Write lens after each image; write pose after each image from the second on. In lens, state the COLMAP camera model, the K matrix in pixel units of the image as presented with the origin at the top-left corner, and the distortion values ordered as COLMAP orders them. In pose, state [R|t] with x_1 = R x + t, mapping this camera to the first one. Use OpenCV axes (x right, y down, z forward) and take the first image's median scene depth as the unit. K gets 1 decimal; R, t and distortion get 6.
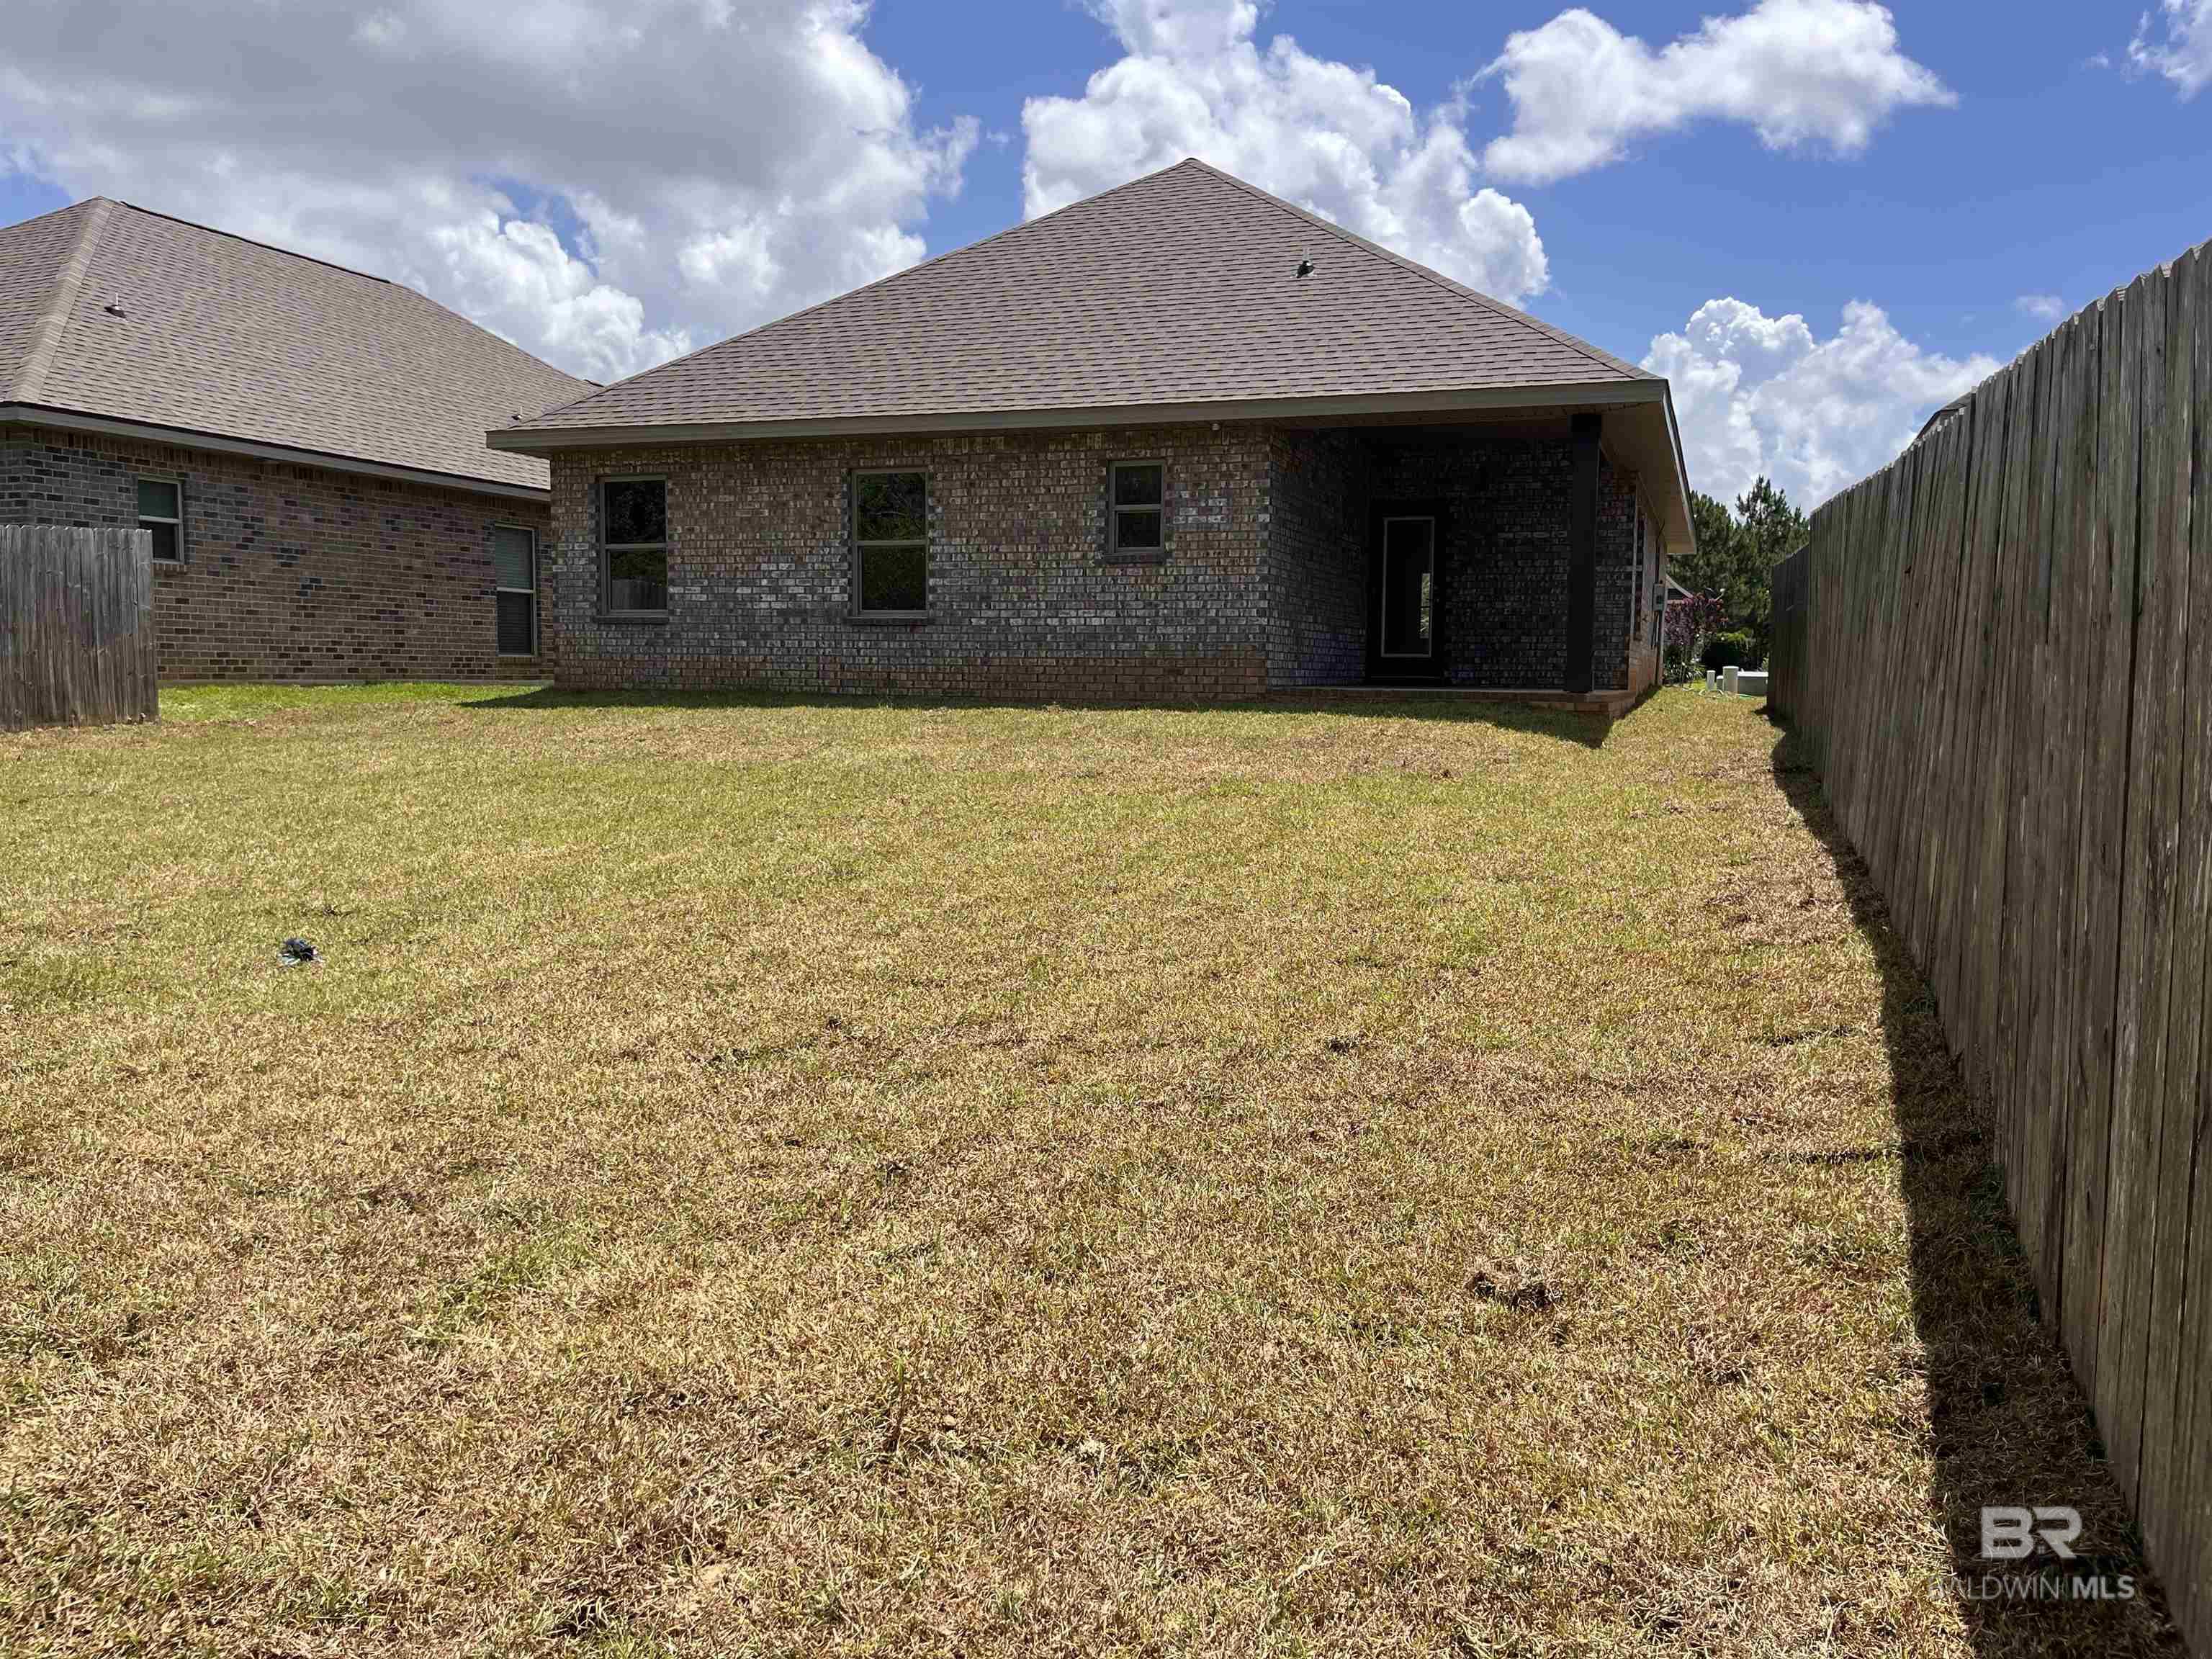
lens RADIAL K [[1683.5, 0, 1128.9], [0, 1683.5, 823.3], [0, 0, 1]] dist [0.073739, -0.061391]
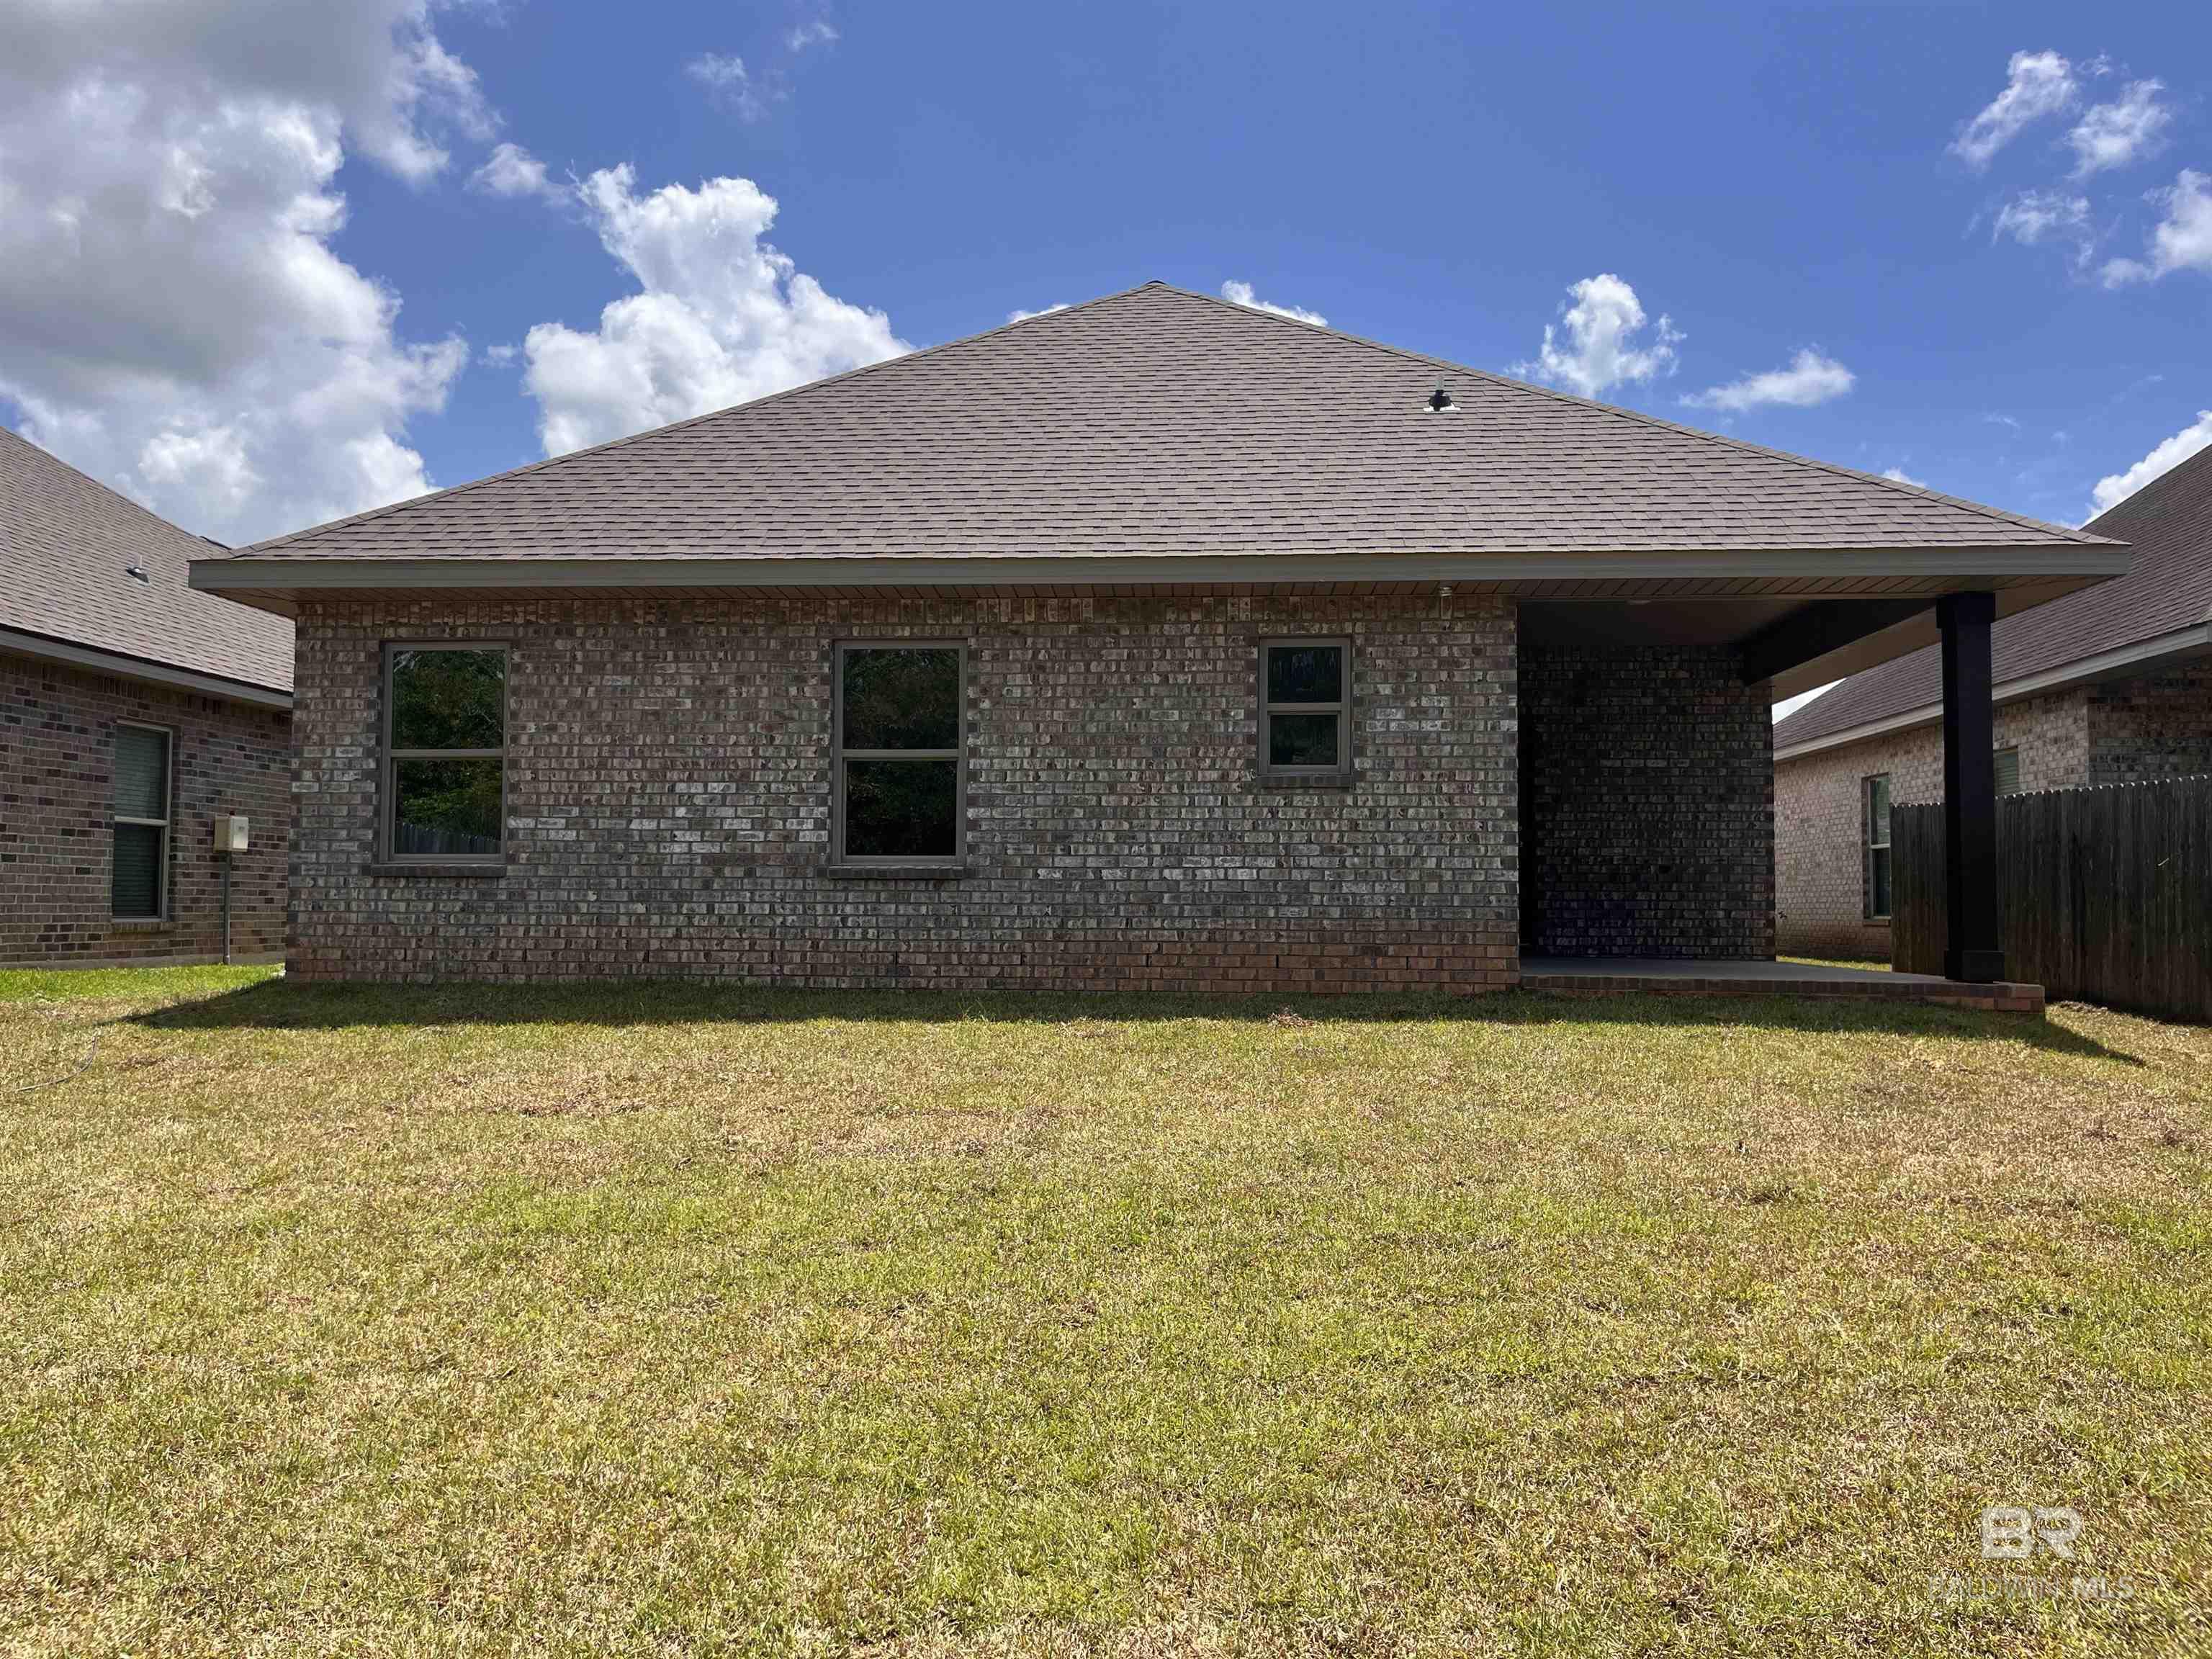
lens RADIAL K [[1683.5, 0, 1091.8], [0, 1683.5, 840.8], [0, 0, 1]] dist [0.073739, -0.061391]
pose [[0.964388, 0.006561, 0.264411, -0.238515], [0.027233, 0.991916, -0.123938, -0.050151], [-0.263087, 0.126725, 0.956413, 0.363584]]
